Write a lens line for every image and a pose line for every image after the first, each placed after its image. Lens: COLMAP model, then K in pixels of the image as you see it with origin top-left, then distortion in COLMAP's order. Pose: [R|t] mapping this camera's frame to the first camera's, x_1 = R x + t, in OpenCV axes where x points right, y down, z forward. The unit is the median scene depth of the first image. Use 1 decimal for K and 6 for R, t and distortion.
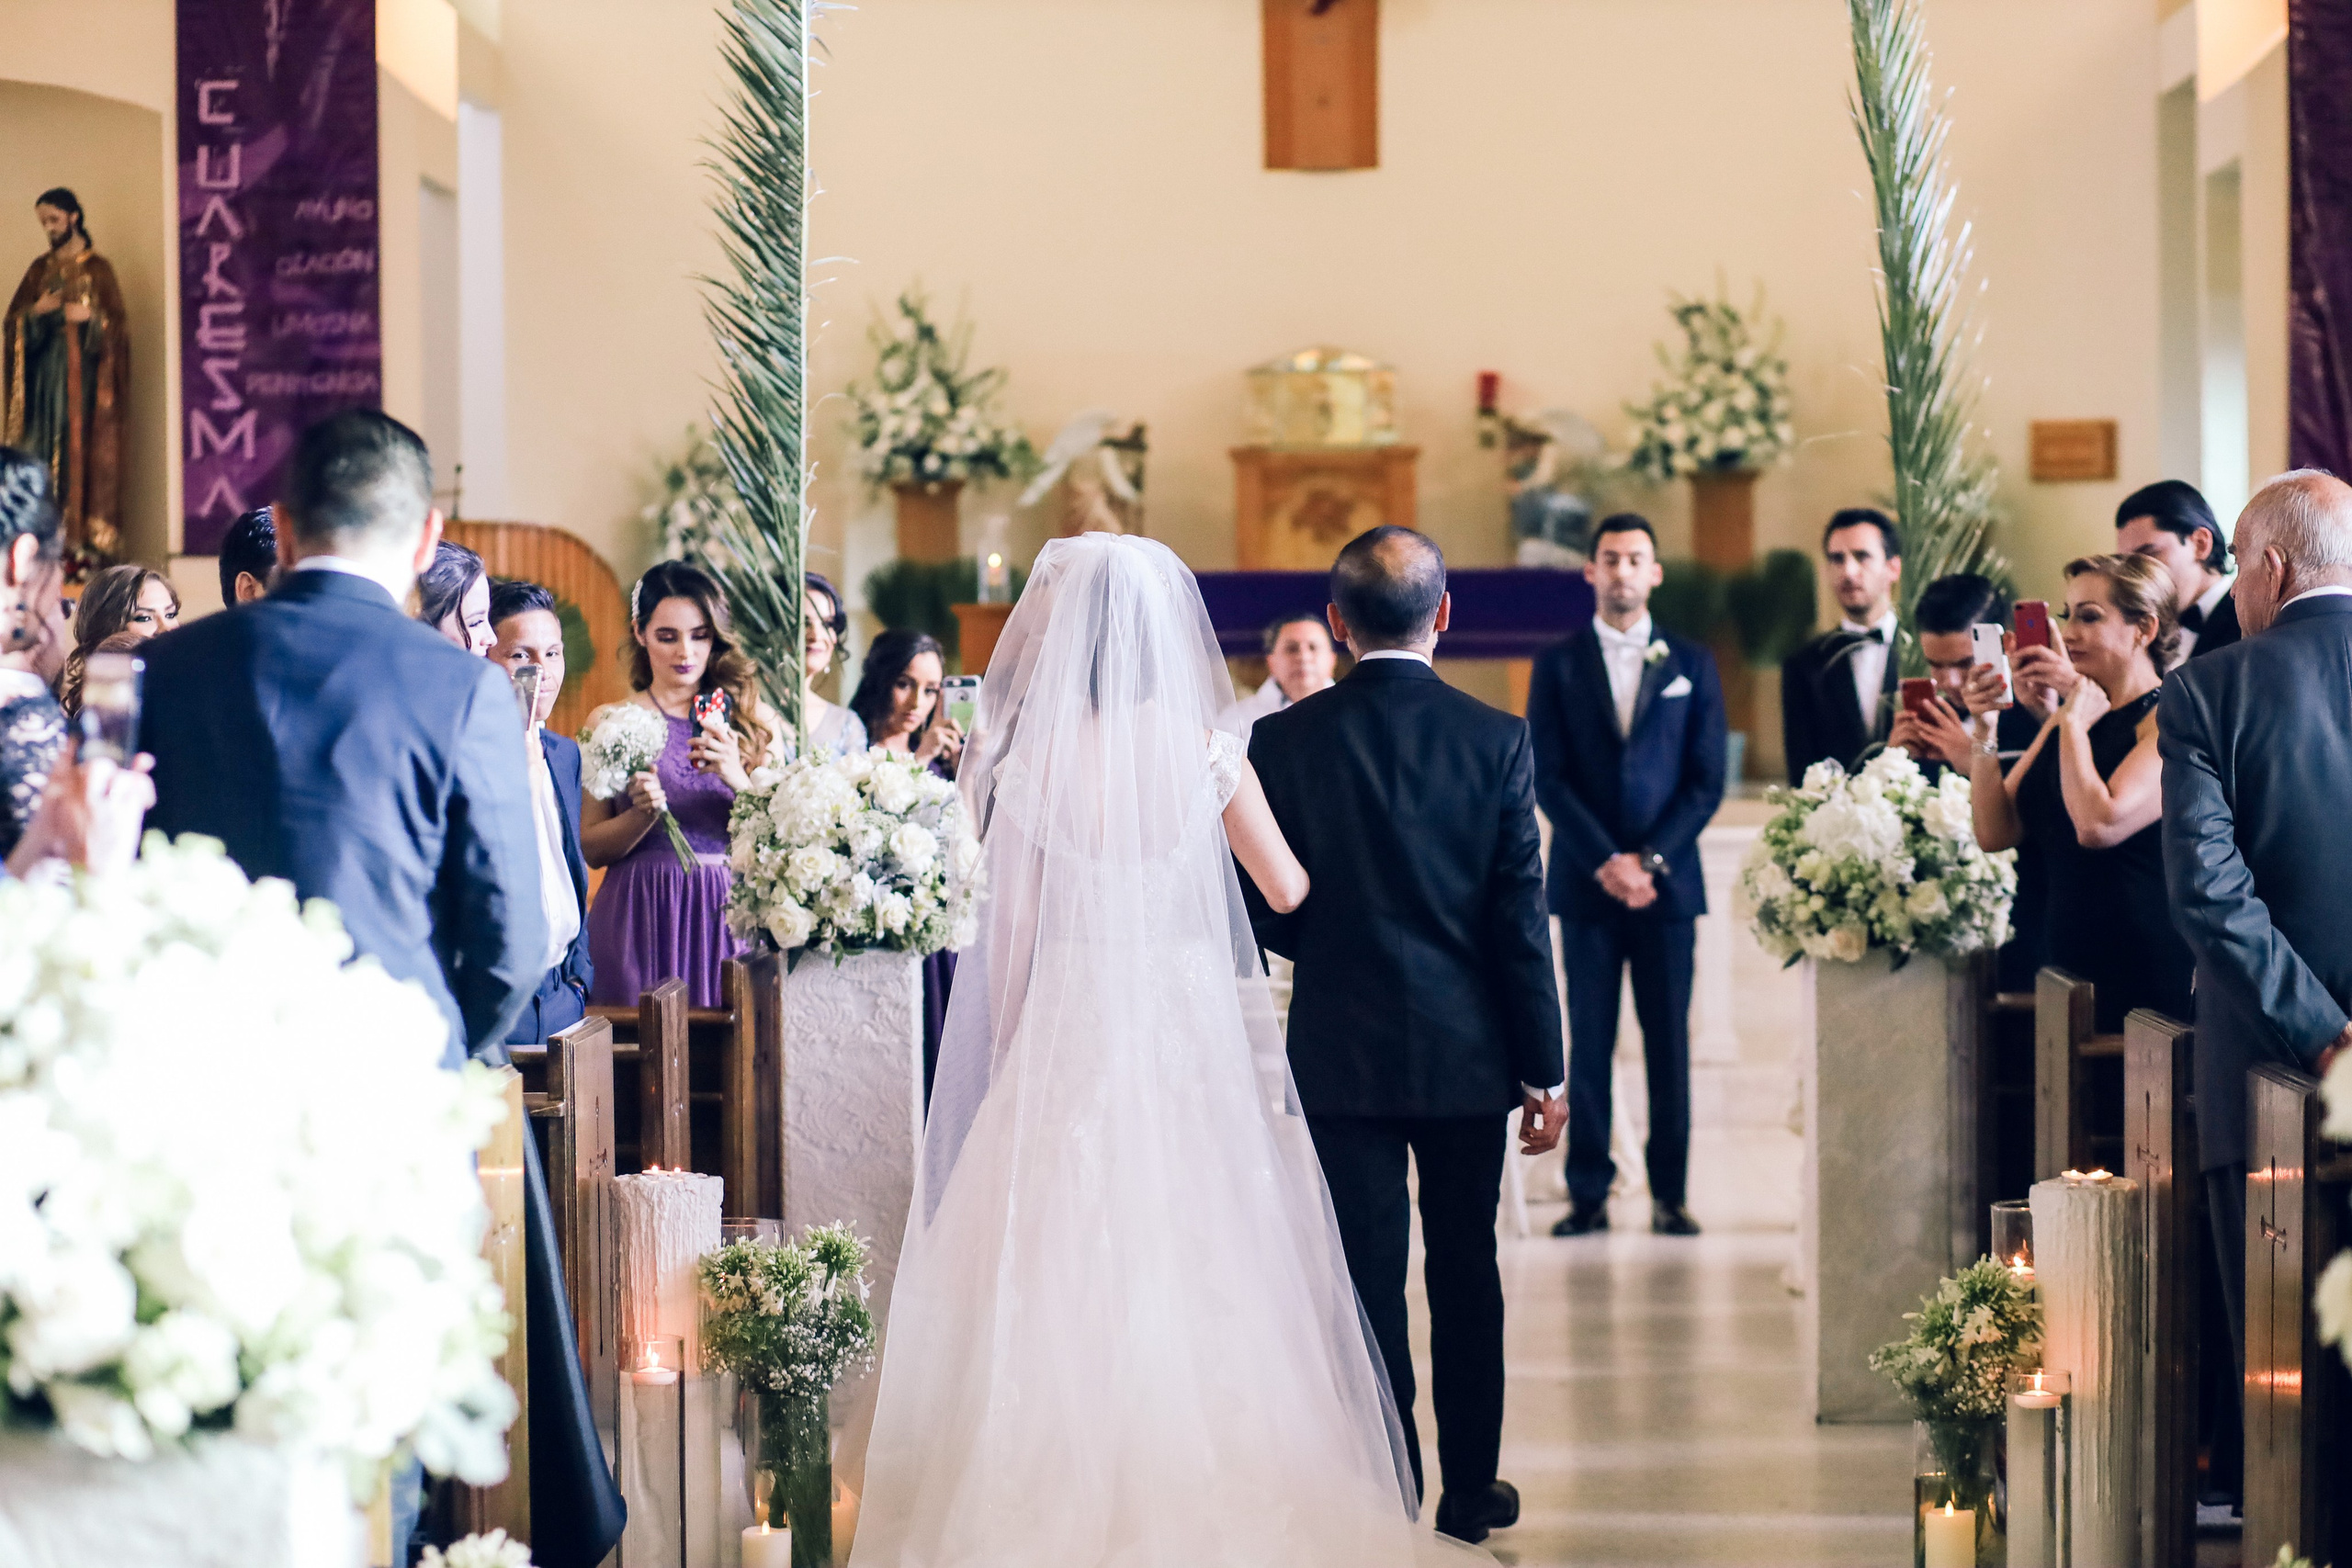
lens RADIAL K [[5494.9, 0, 1200.0], [0, 5494.9, 795.1], [0, 0, 1]] dist [-0.057571, 0.000000]
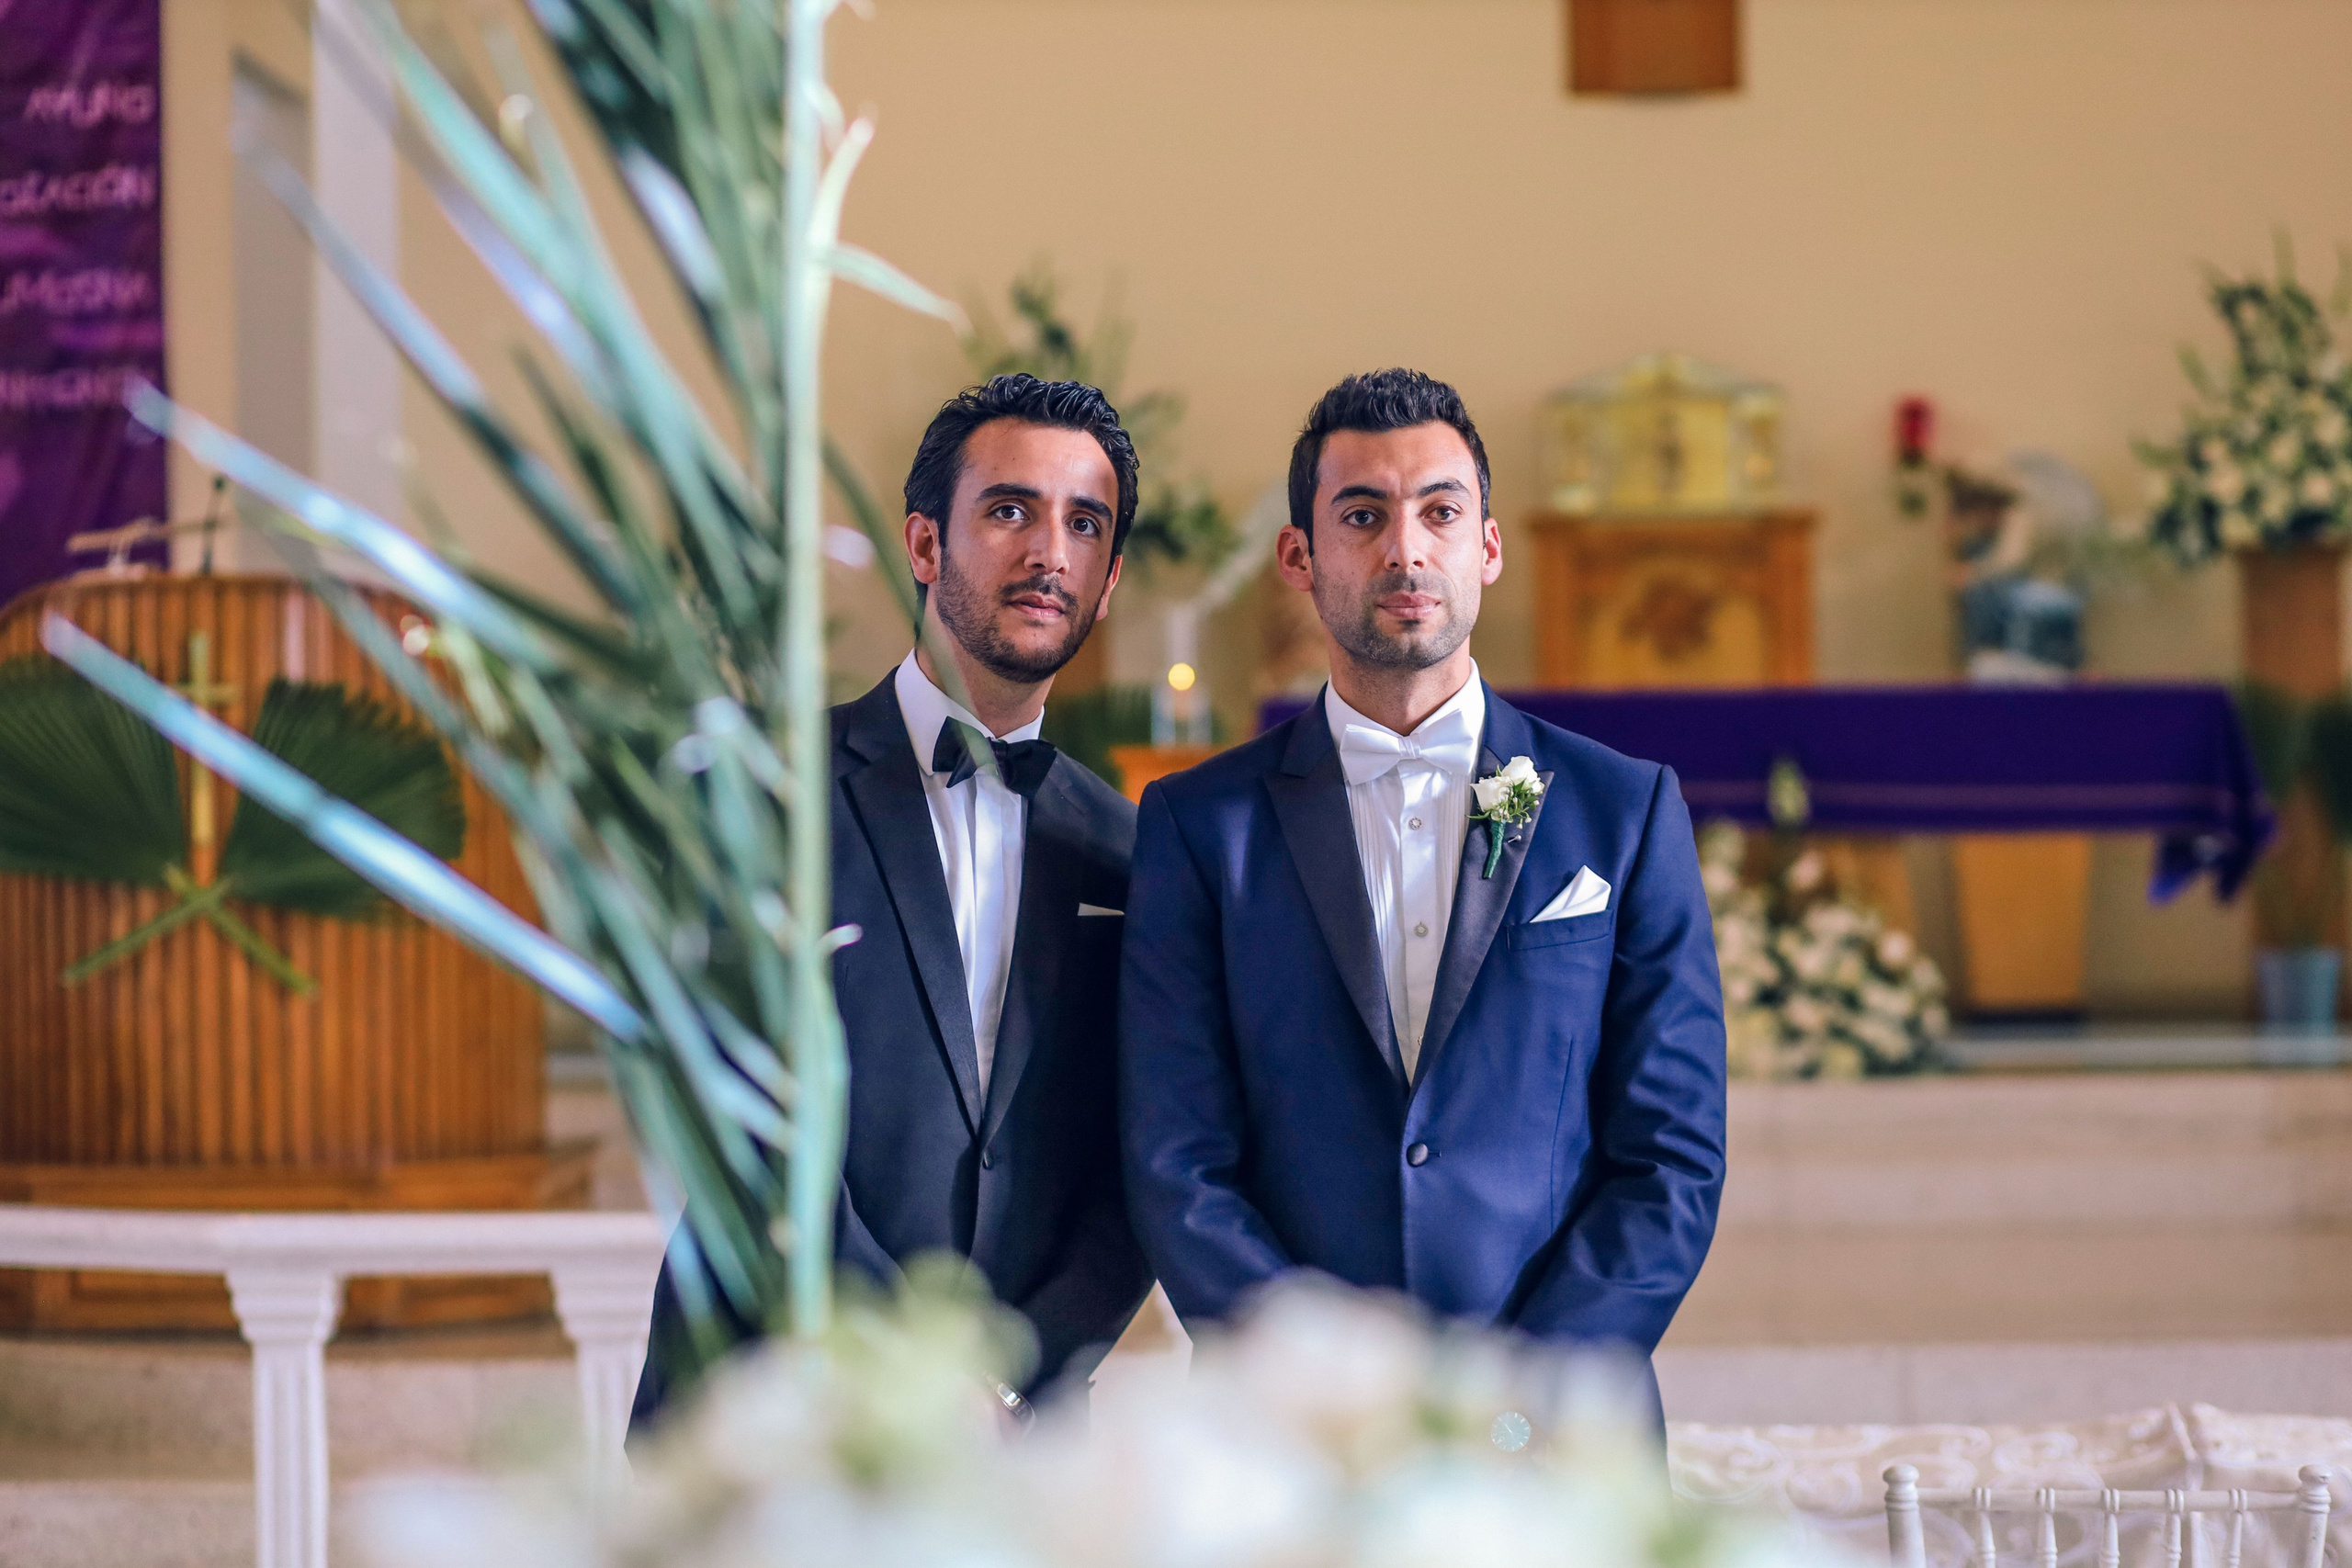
lens RADIAL K [[5494.9, 0, 1188.9], [0, 5494.9, 767.6], [0, 0, 1]] dist [-0.057571, 0.000000]
pose [[0.999859, -0.006176, -0.015603, -0.027478], [0.005518, 0.999108, -0.041867, -0.007366], [0.015848, 0.041775, 0.999001, 0.400239]]
